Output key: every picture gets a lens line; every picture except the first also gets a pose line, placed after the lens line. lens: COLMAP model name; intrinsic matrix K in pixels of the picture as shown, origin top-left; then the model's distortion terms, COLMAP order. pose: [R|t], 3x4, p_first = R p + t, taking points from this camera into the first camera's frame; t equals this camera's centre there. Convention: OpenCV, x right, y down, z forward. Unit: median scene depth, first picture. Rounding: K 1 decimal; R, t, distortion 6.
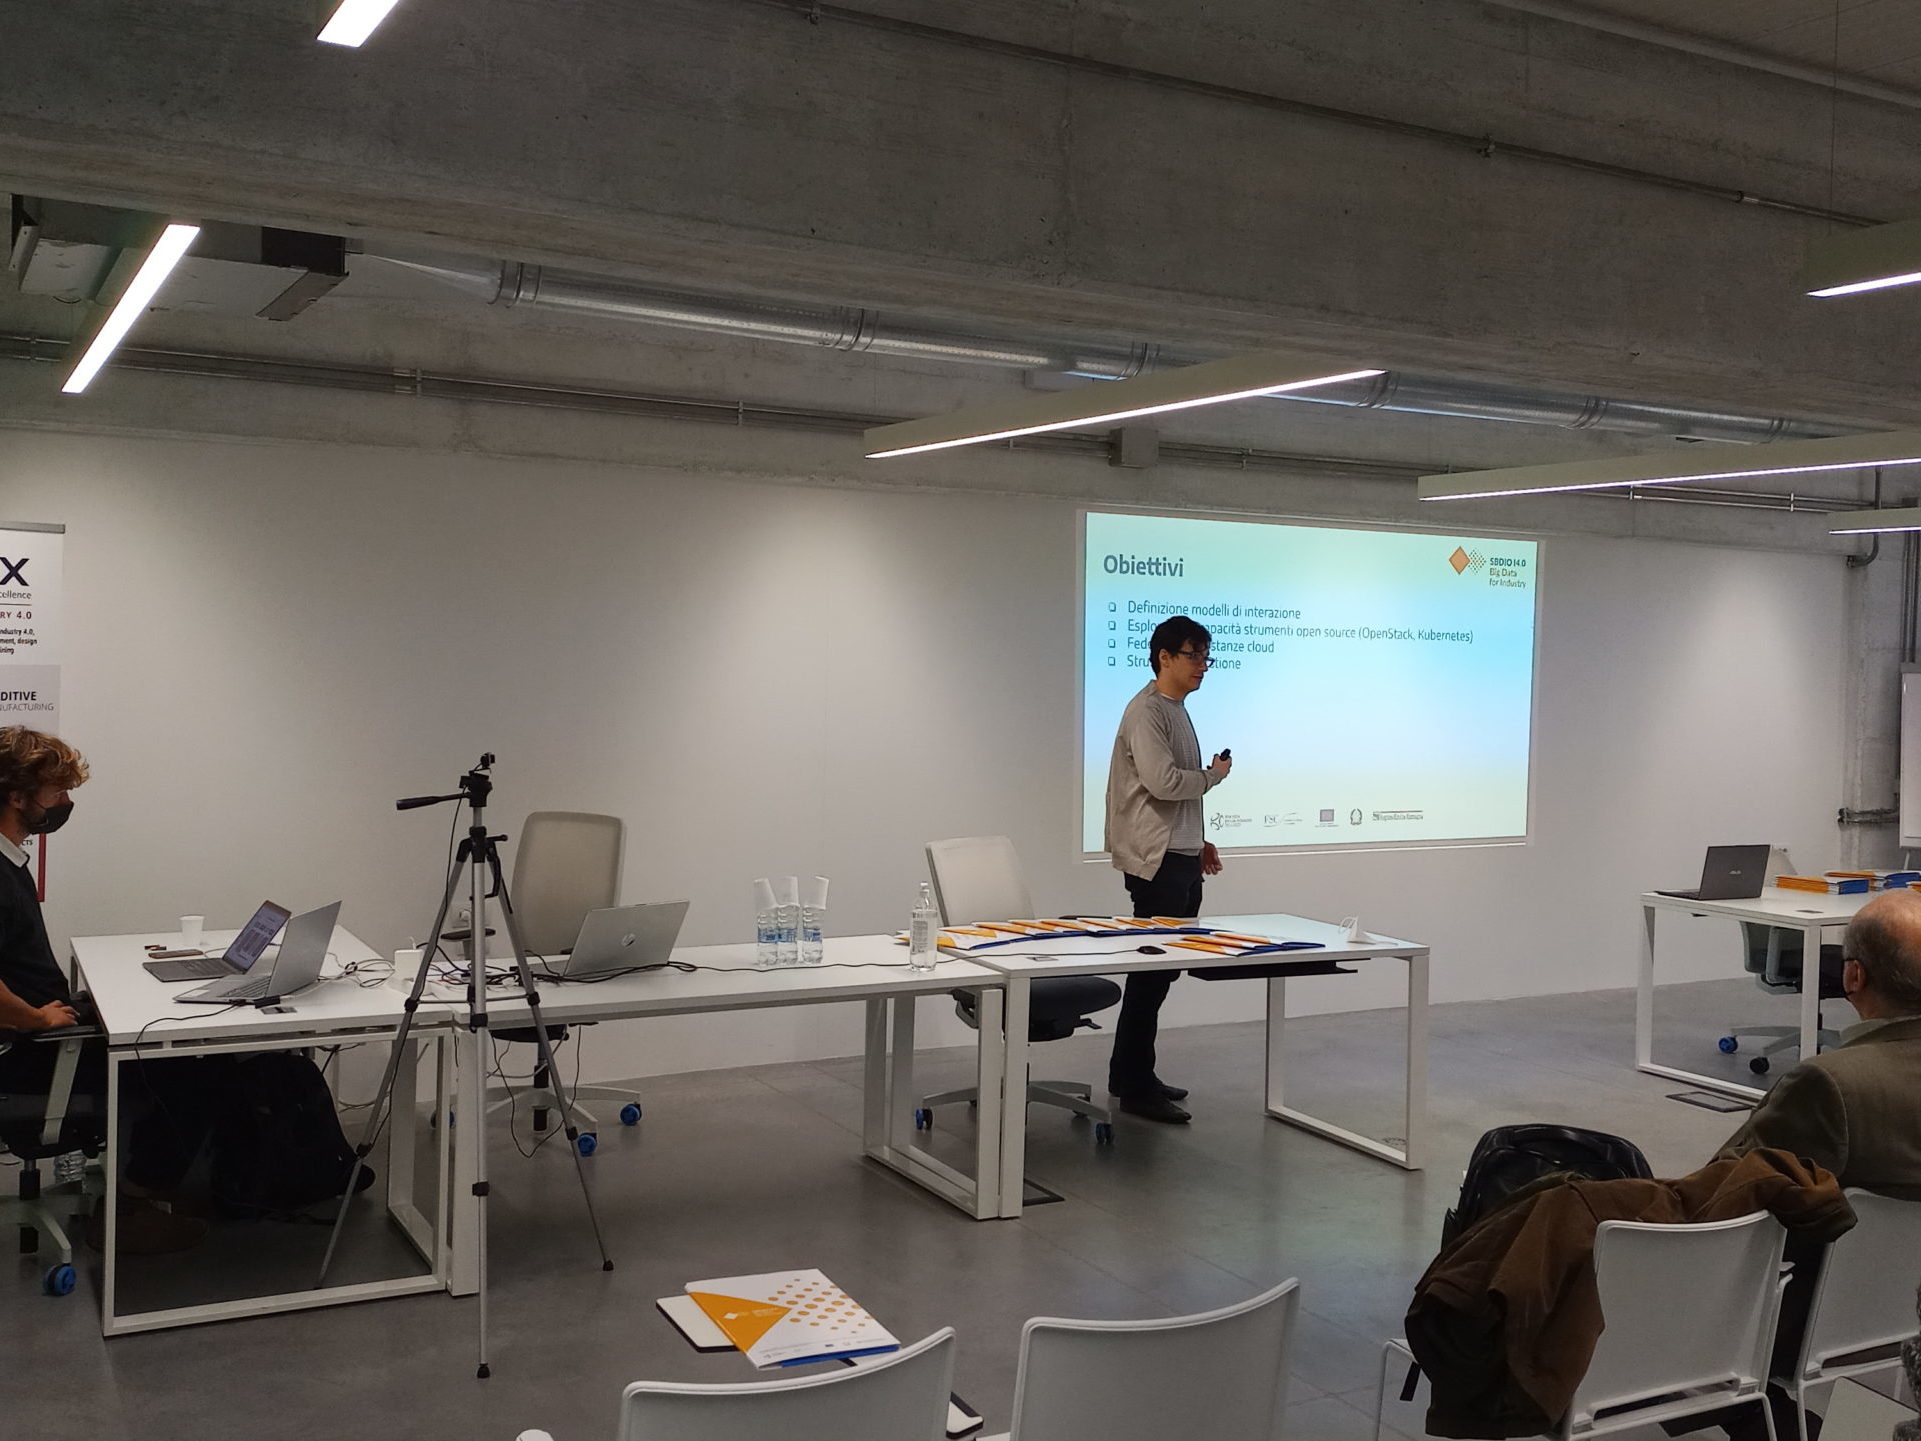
lens RADIAL K [[1888.1, 0, 962.9], [0, 1888.1, 694.2], [0, 0, 1]] dist [0.141059, -0.254175]
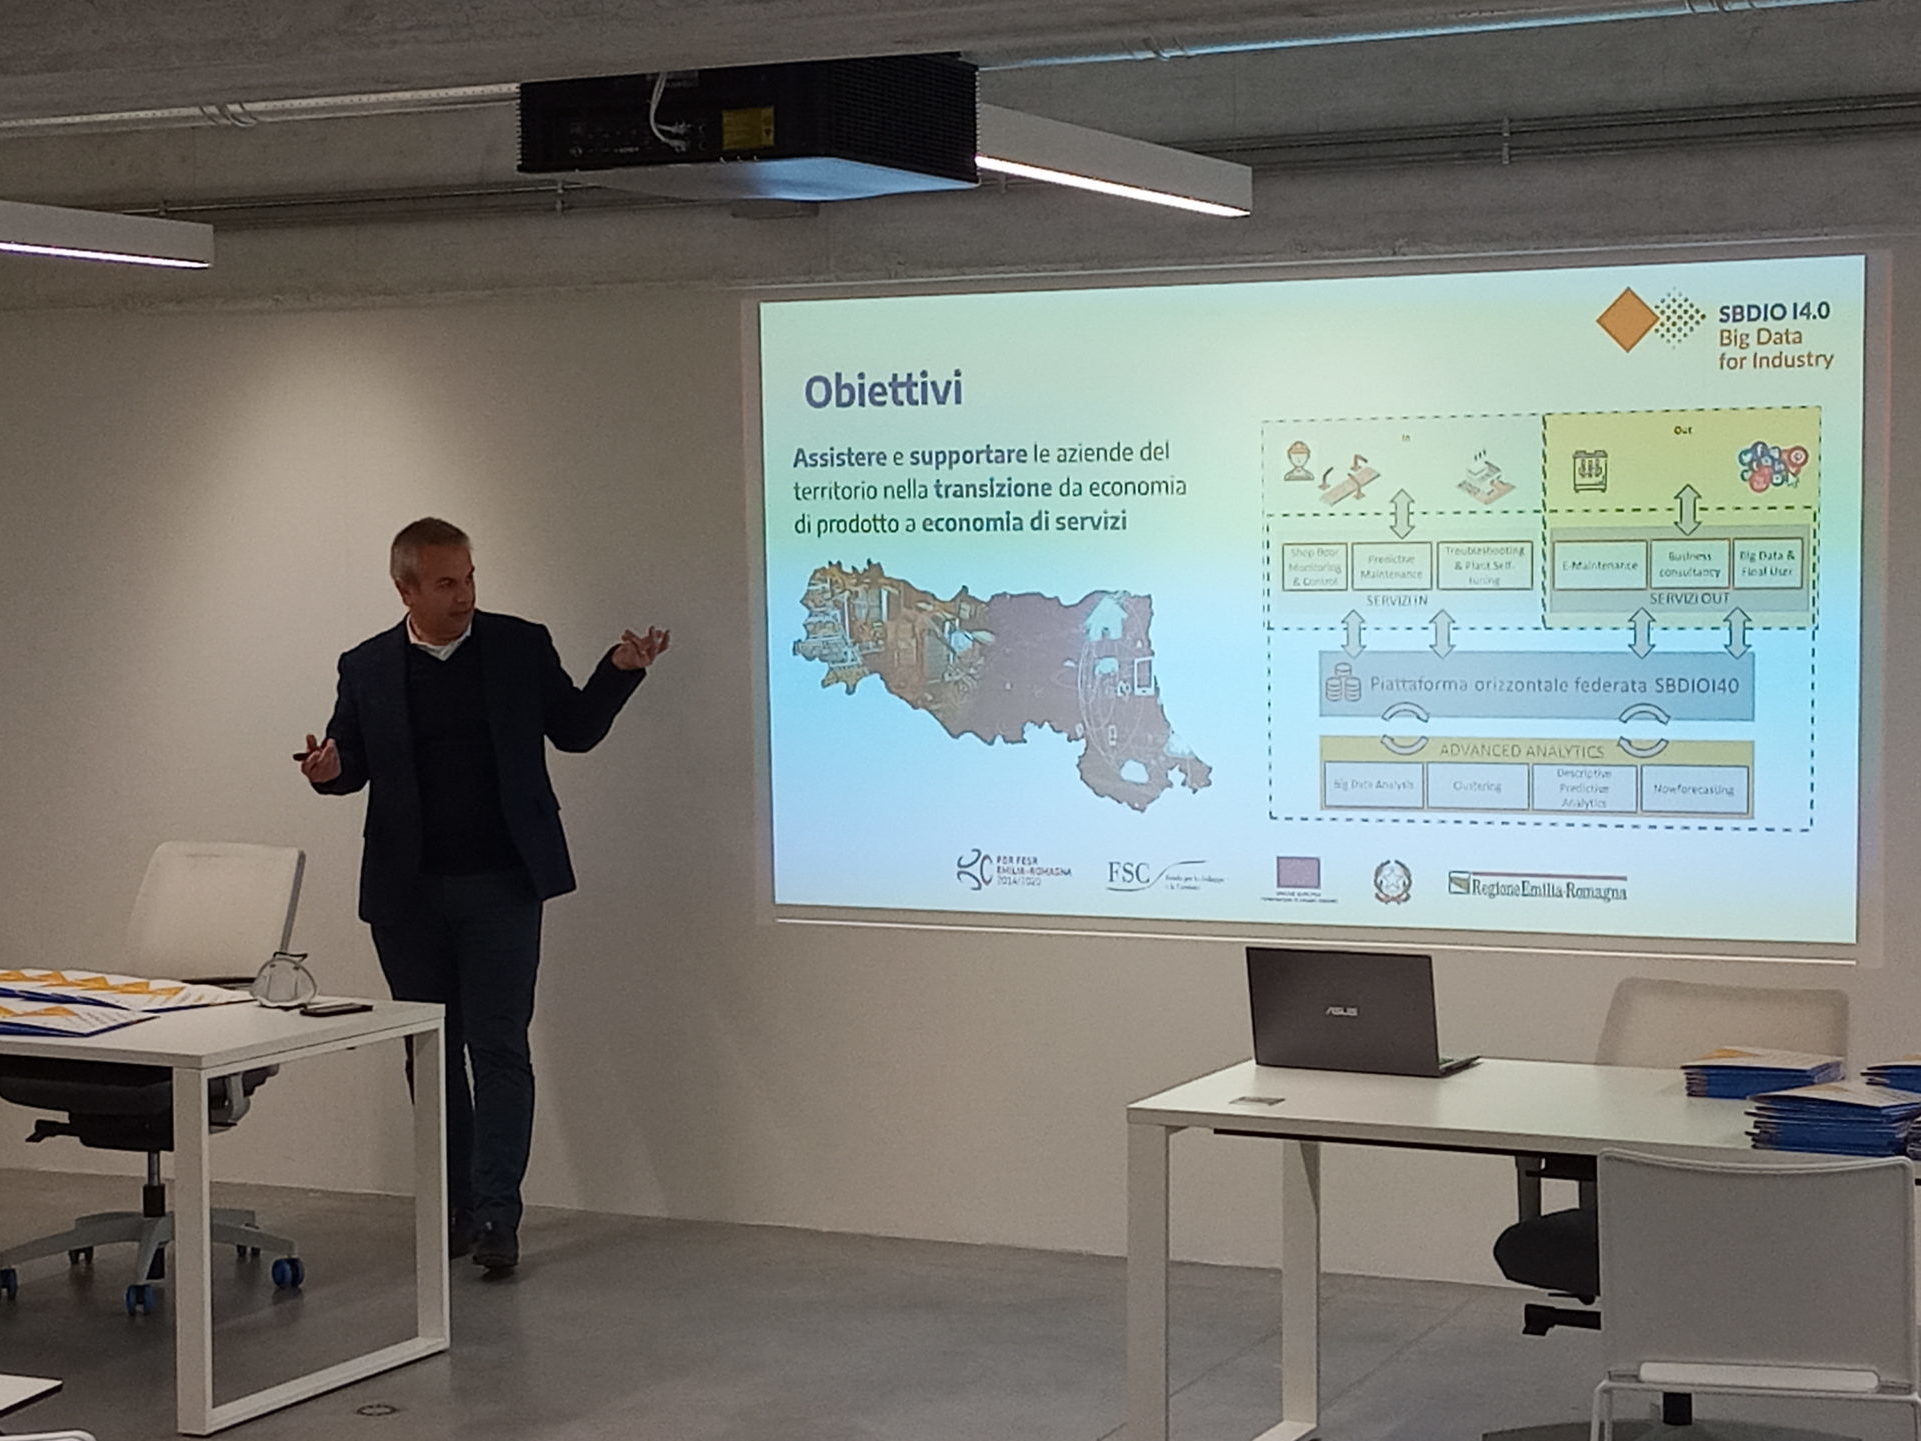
lens RADIAL K [[3505.9, 0, 968.4], [0, 3505.9, 663.2], [0, 0, 1]] dist [0.120015, -0.120403]
pose [[0.570039, -0.002942, -0.821612, 1.020521], [0.001235, 0.999996, -0.002724, 0.015053], [0.821617, 0.000538, 0.570040, 0.479063]]
